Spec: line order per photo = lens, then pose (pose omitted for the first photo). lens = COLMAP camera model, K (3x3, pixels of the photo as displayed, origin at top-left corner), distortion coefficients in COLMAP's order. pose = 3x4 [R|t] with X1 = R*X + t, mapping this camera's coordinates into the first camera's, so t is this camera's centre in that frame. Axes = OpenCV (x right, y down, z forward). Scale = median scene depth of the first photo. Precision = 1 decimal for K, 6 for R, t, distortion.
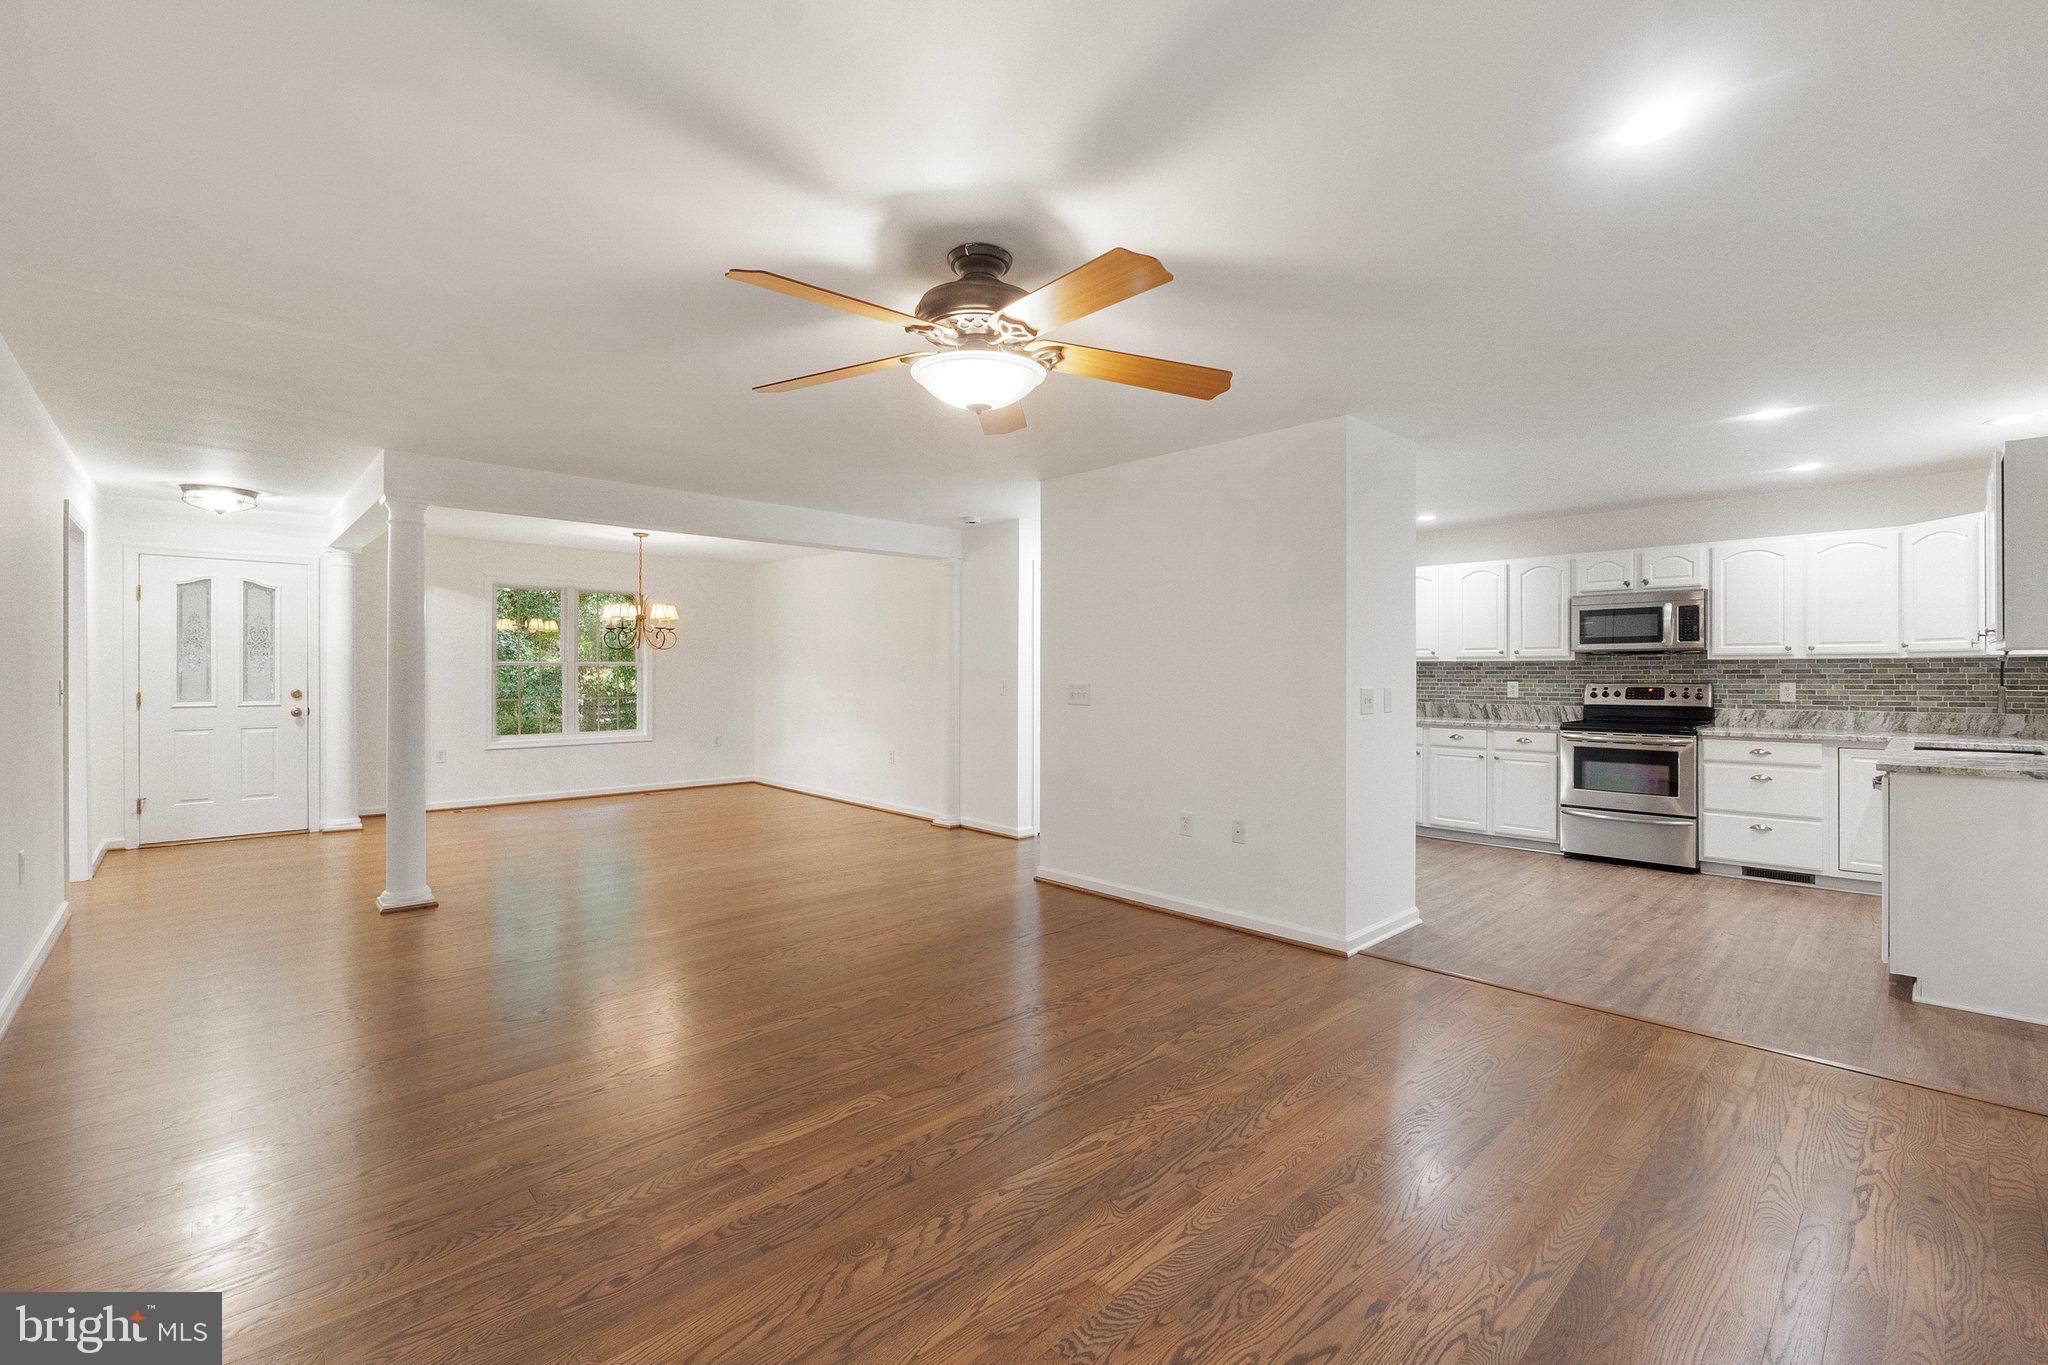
lens RADIAL K [[877.2, 0, 1021.5], [0, 877.2, 675.3], [0, 0, 1]] dist [-0.000414, -0.001559]
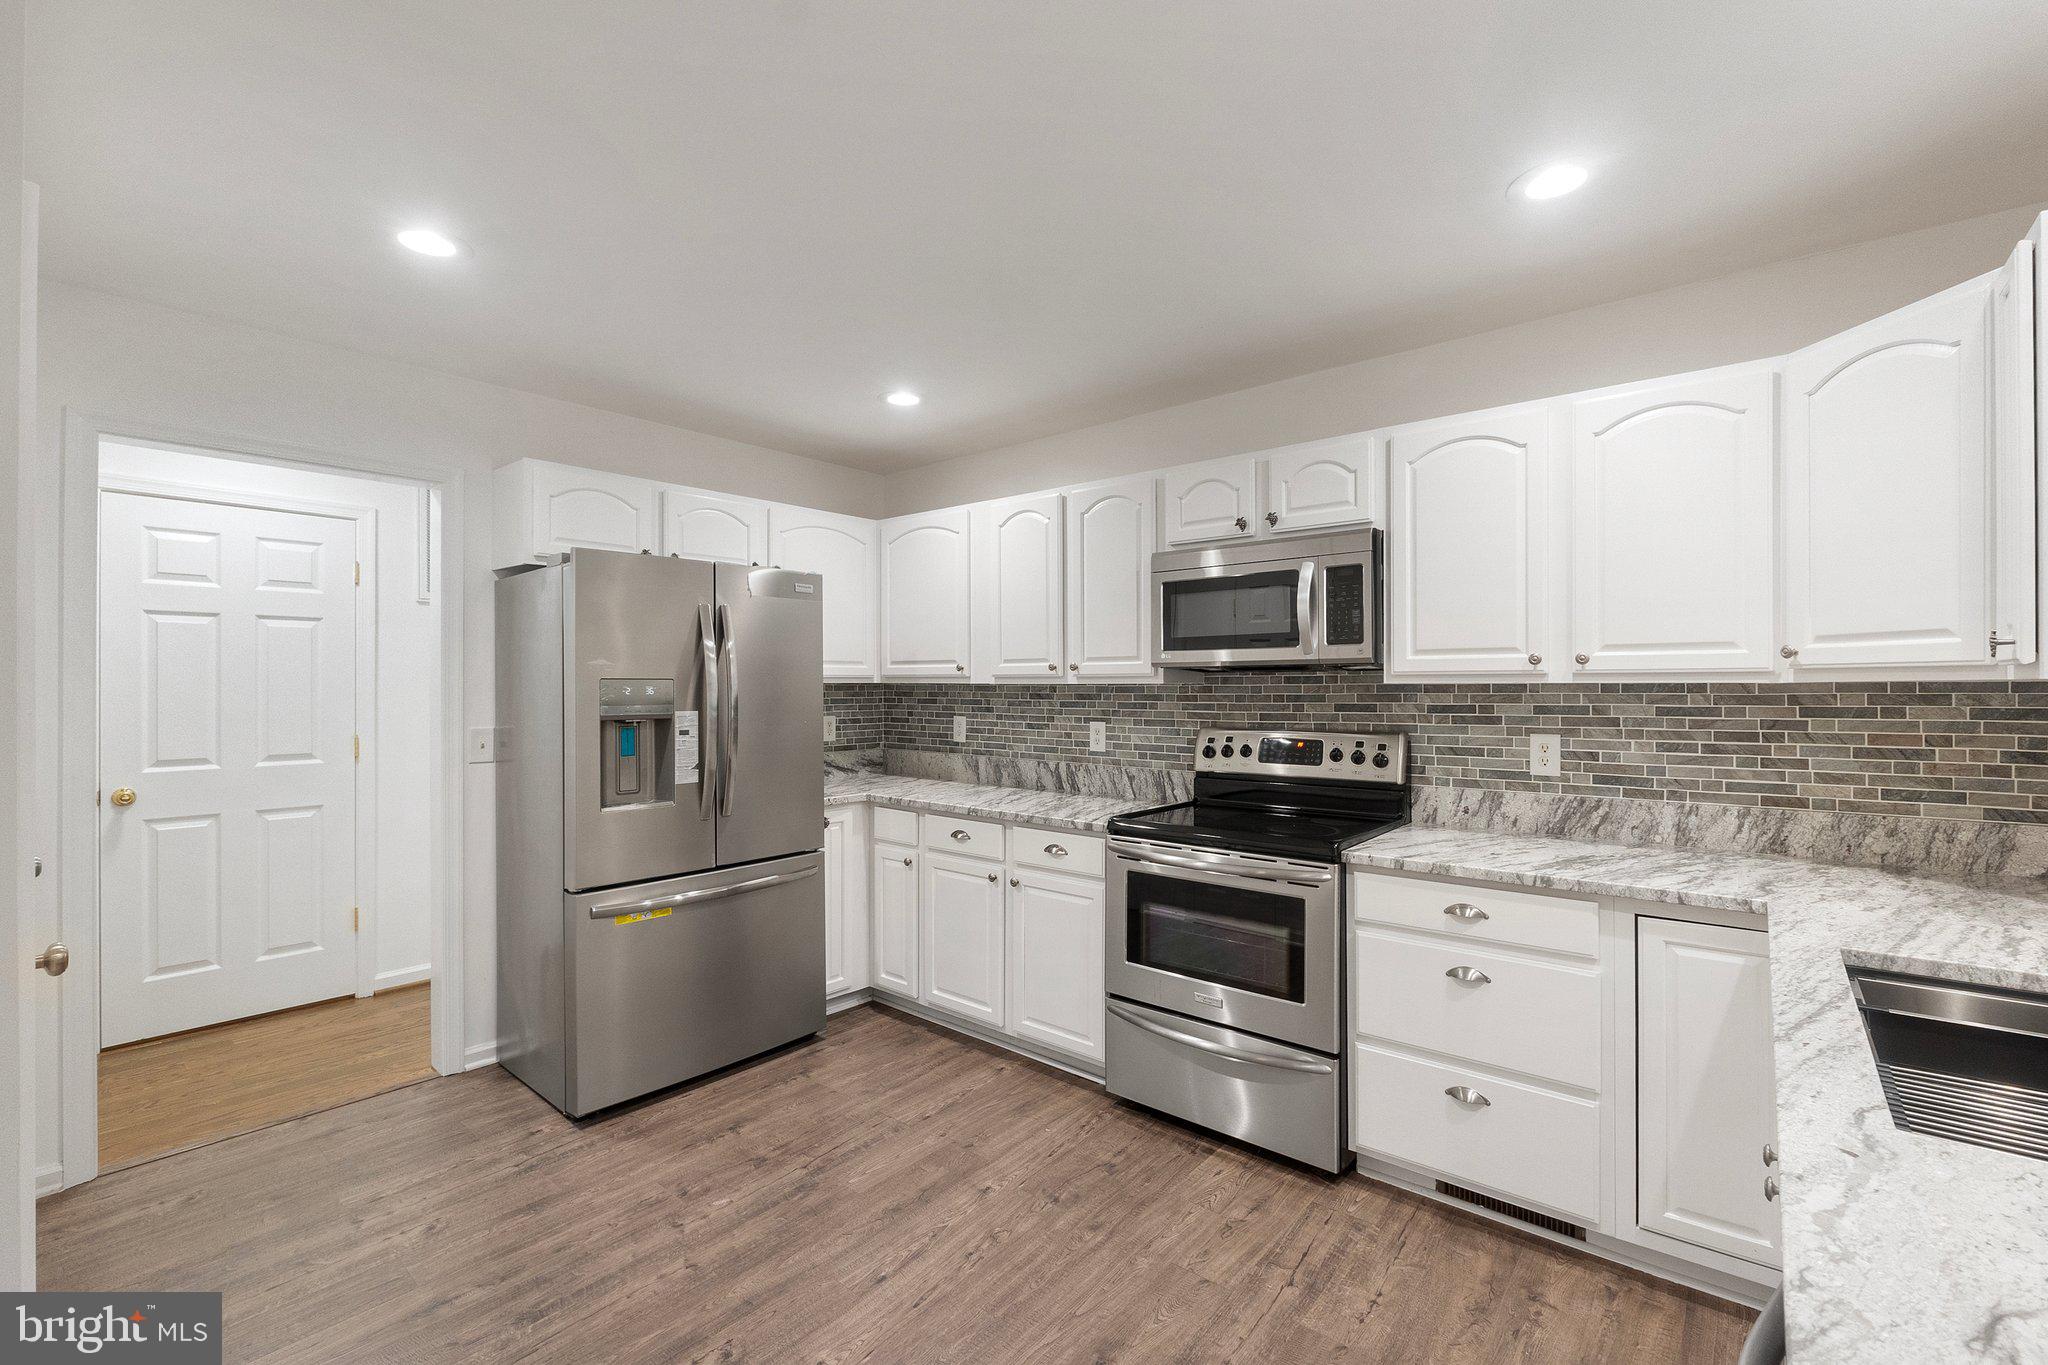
lens RADIAL K [[877.2, 0, 1026.3], [0, 877.2, 684.1], [0, 0, 1]] dist [-0.000414, -0.001559]
pose [[0.993875, -0.001017, 0.110502, 0.545443], [0.001561, 0.999987, -0.004836, -0.016026], [-0.110495, 0.004979, 0.993864, 0.564584]]
